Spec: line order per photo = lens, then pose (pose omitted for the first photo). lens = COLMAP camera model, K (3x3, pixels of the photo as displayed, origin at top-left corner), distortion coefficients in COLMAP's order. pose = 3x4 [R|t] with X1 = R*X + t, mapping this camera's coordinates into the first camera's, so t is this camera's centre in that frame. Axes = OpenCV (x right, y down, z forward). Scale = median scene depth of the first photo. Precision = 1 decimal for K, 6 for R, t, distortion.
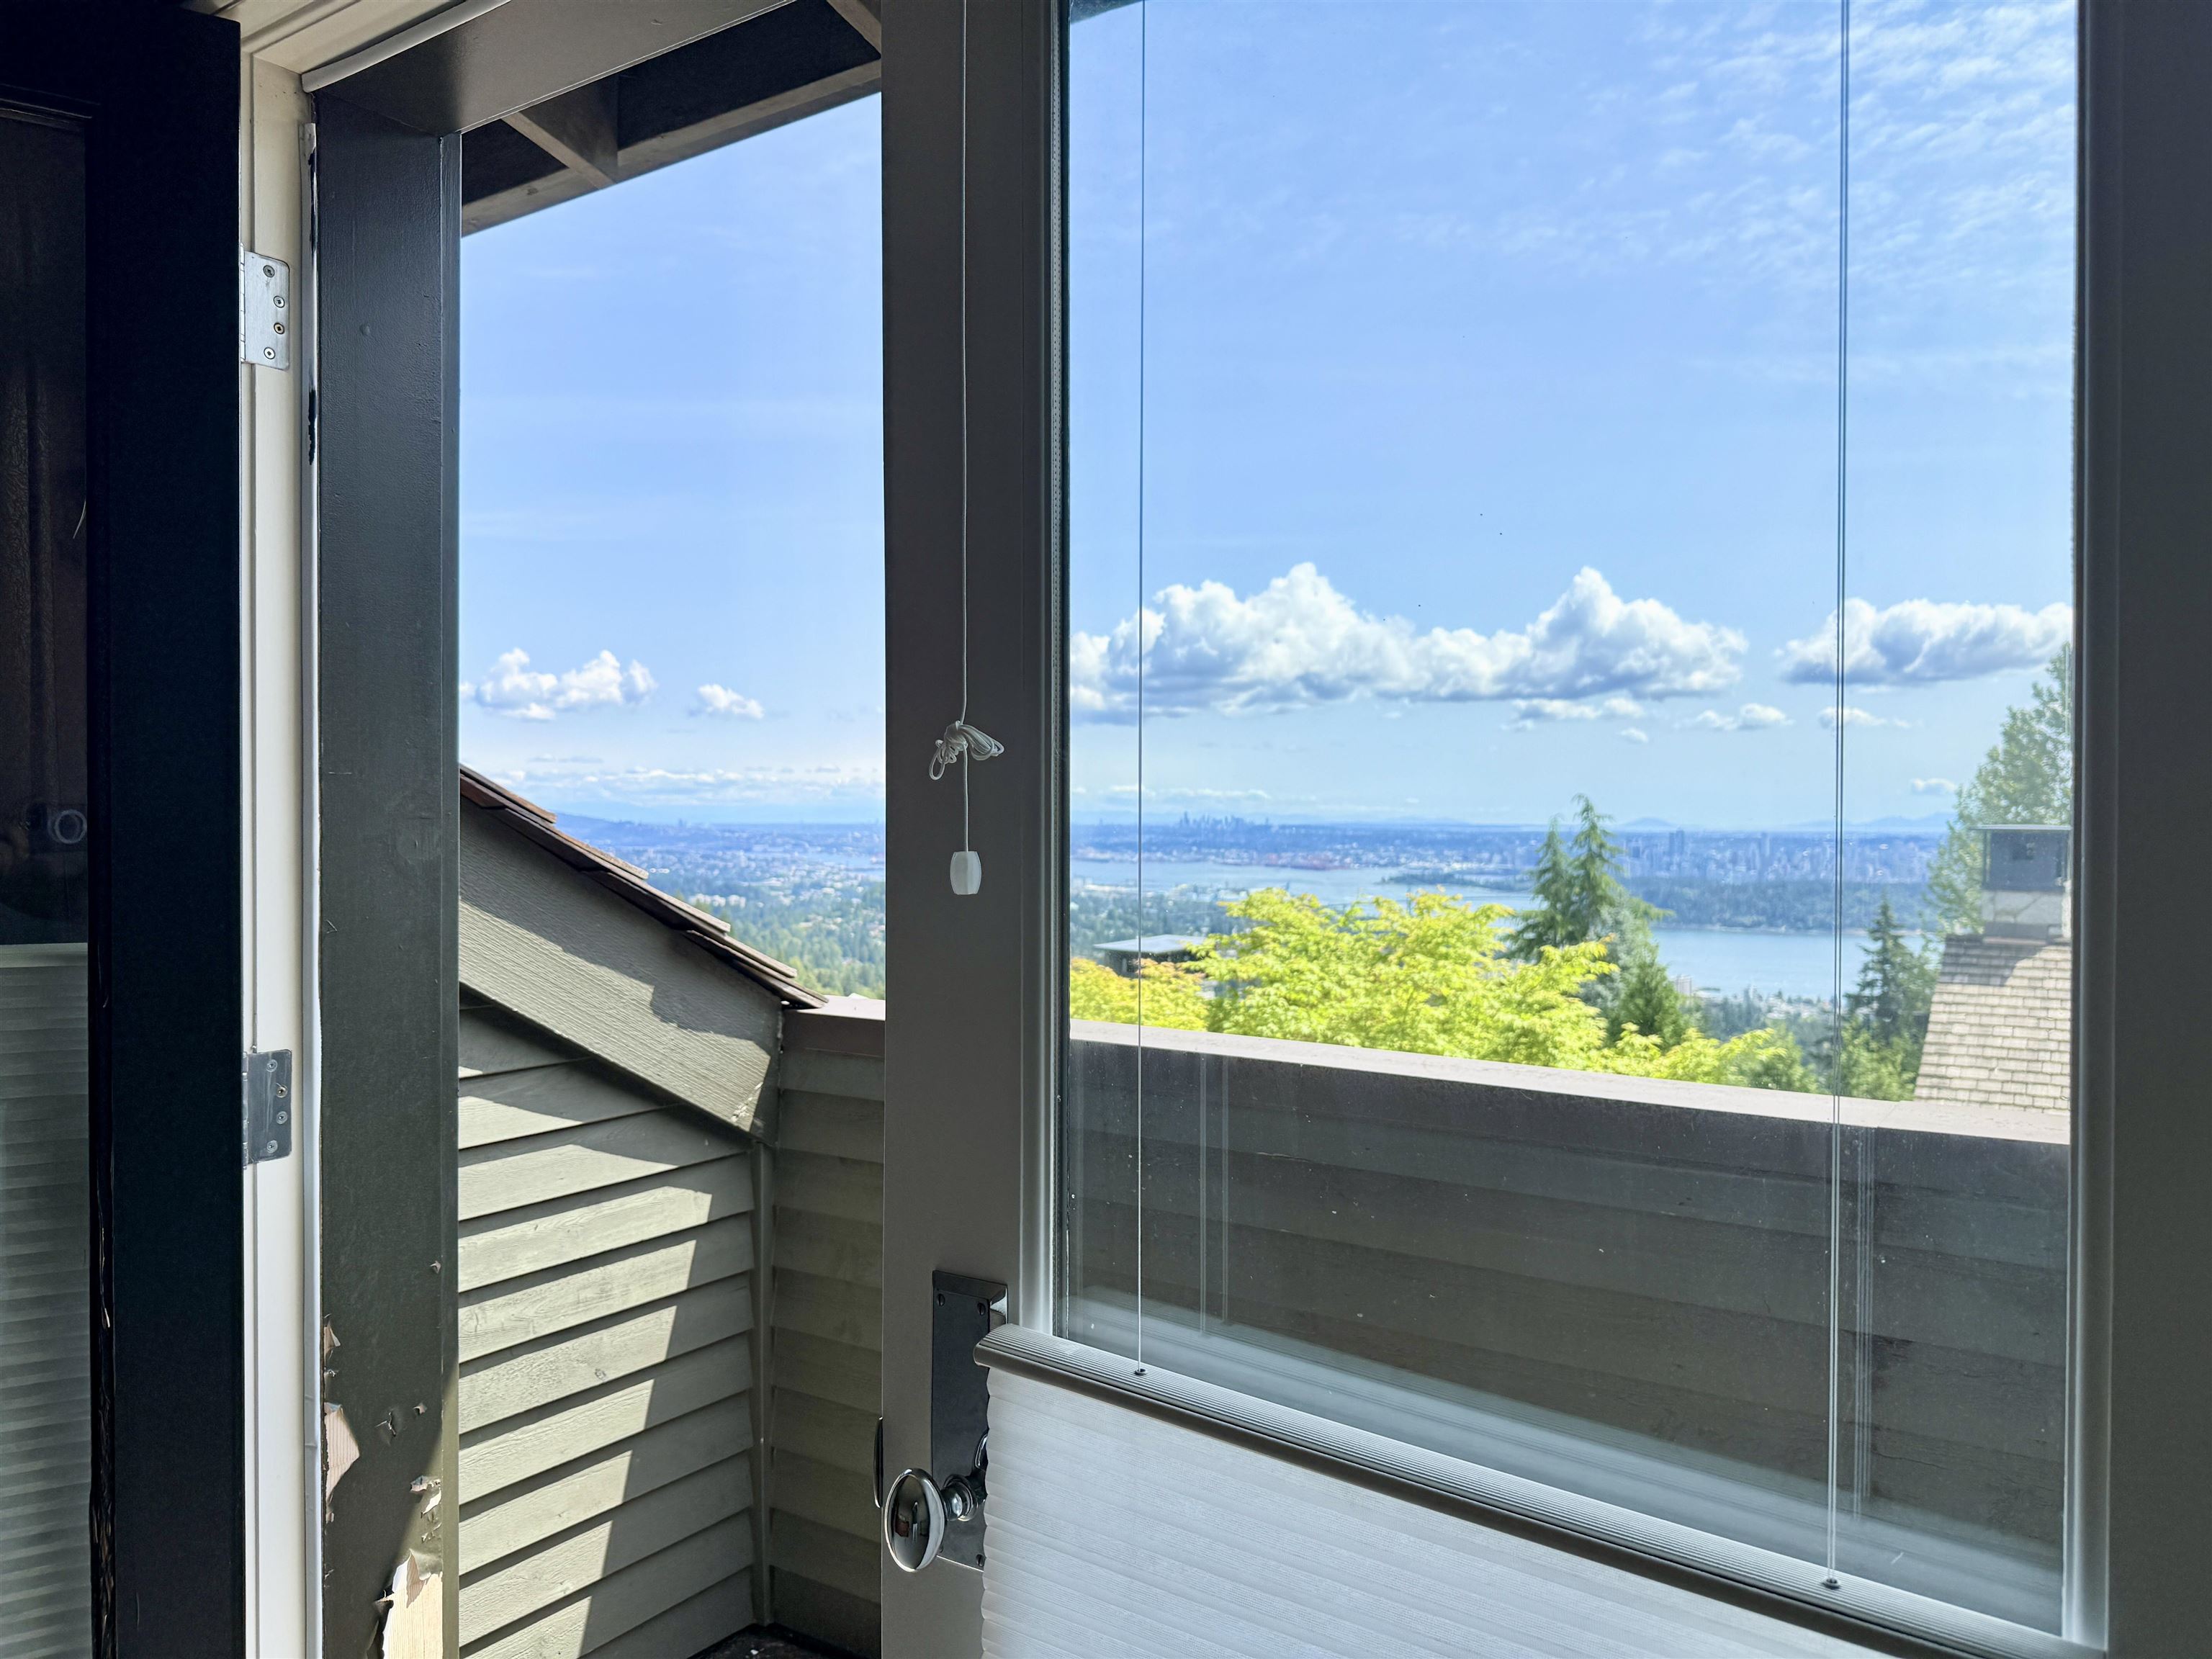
lens RADIAL K [[1540.0, 0, 1084.7], [0, 1540.0, 836.1], [0, 0, 1]] dist [0.058477, -0.032451]
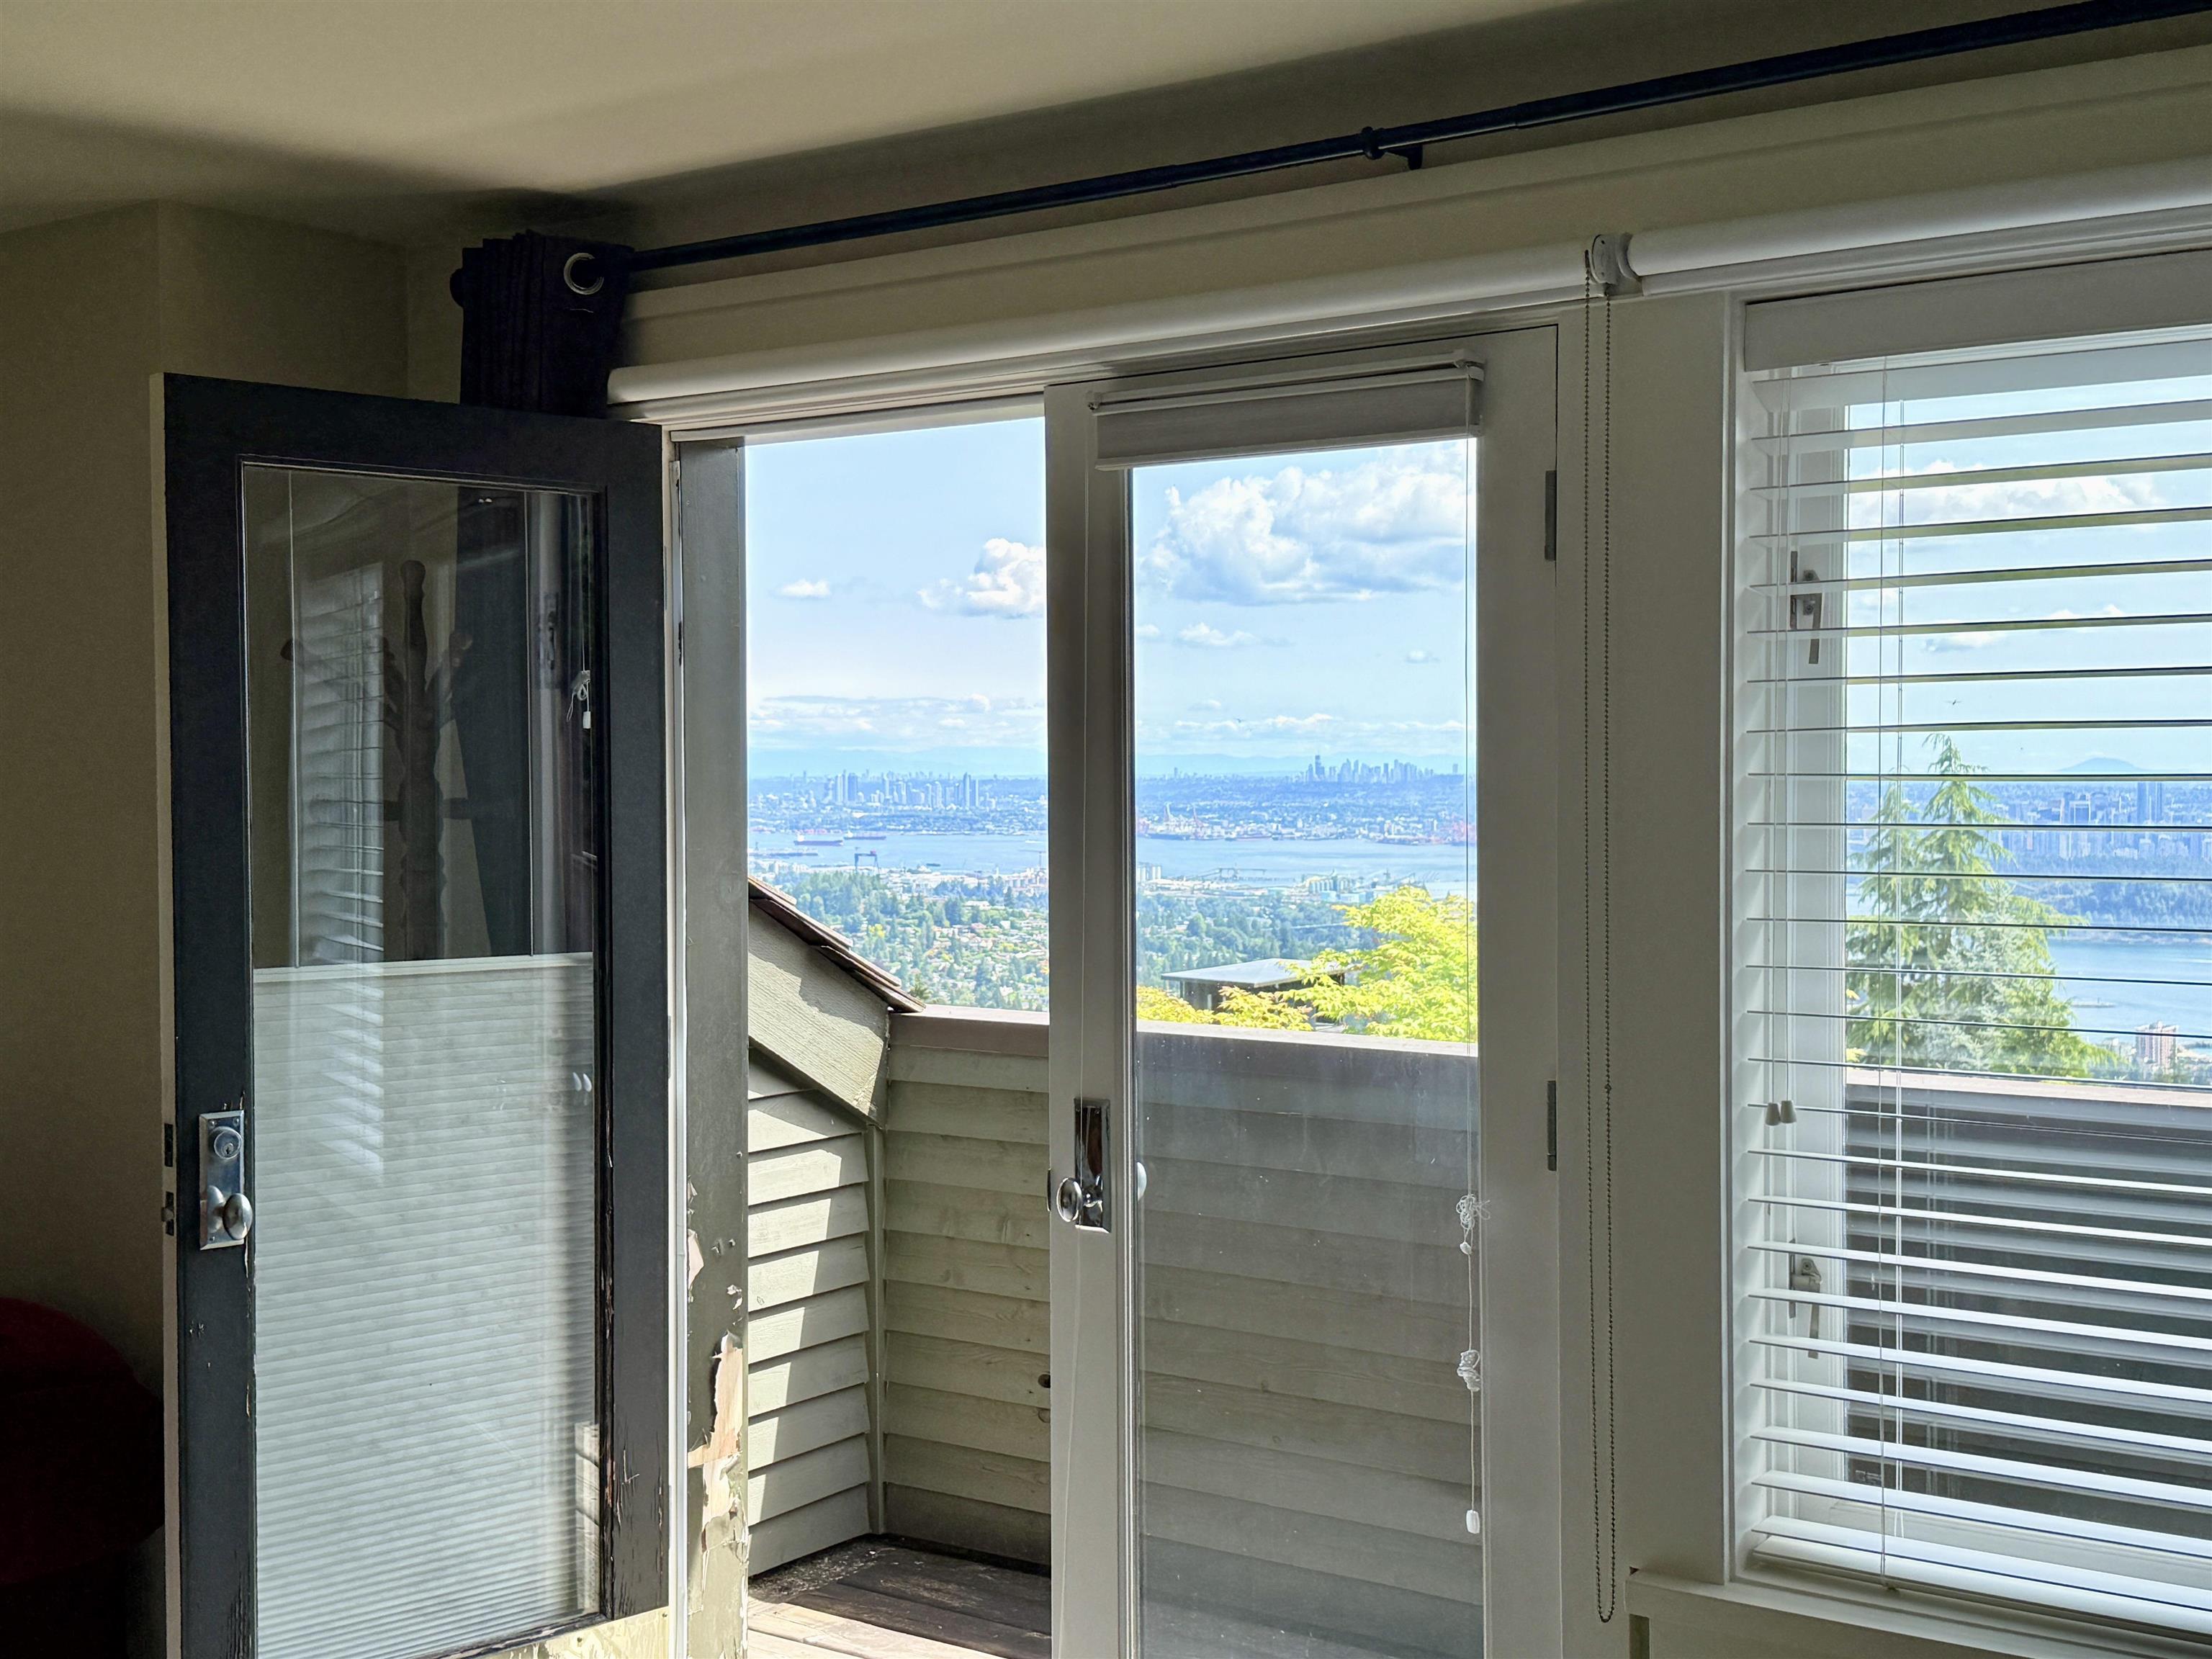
lens RADIAL K [[2585.2, 0, 1099.6], [0, 2585.2, 847.8], [0, 0, 1]] dist [0.111894, 0.000000]
pose [[0.999784, -0.006807, -0.019614, 0.000245], [0.007203, 0.999770, 0.020221, -0.003418], [0.019471, -0.020357, 0.999603, -0.062926]]
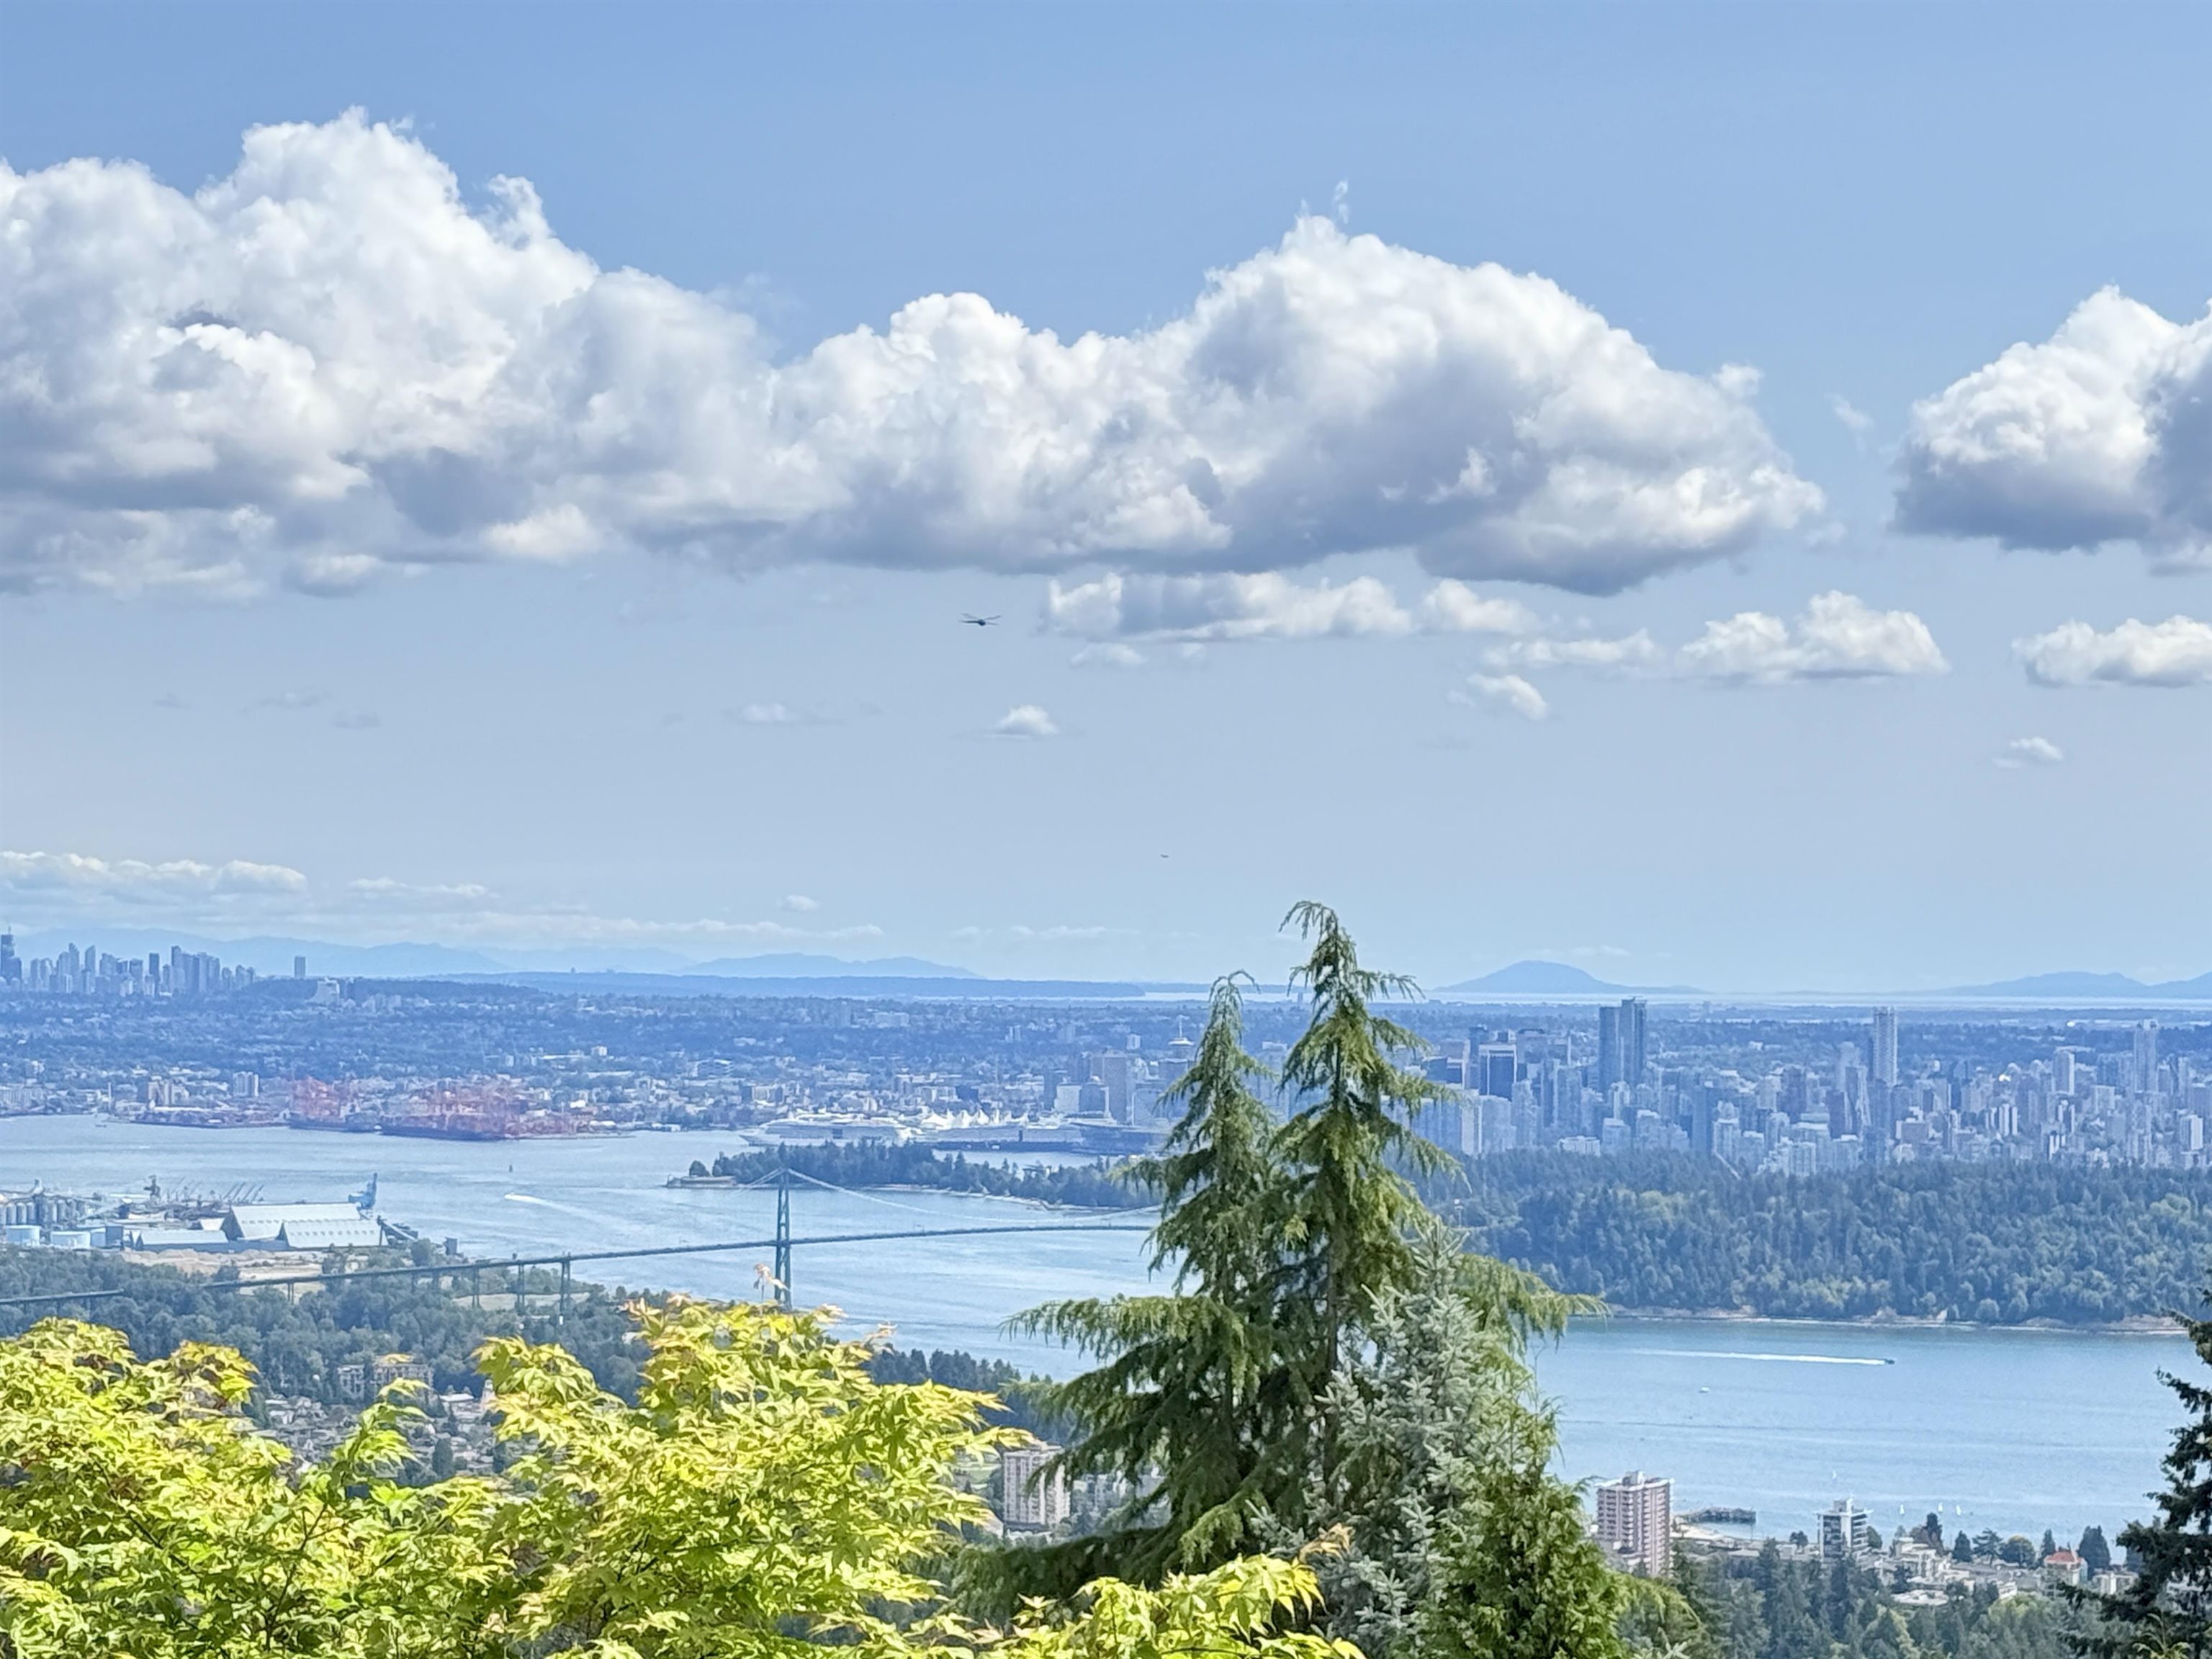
lens RADIAL K [[5288.8, 0, 1115.7], [0, 5288.8, 840.2], [0, 0, 1]] dist [0.160737, 0.000000]
pose [[0.964166, 0.010123, 0.265106, 0.016789], [-0.001336, 0.999444, -0.033305, -0.004792], [-0.265296, 0.031757, 0.963644, 0.038061]]
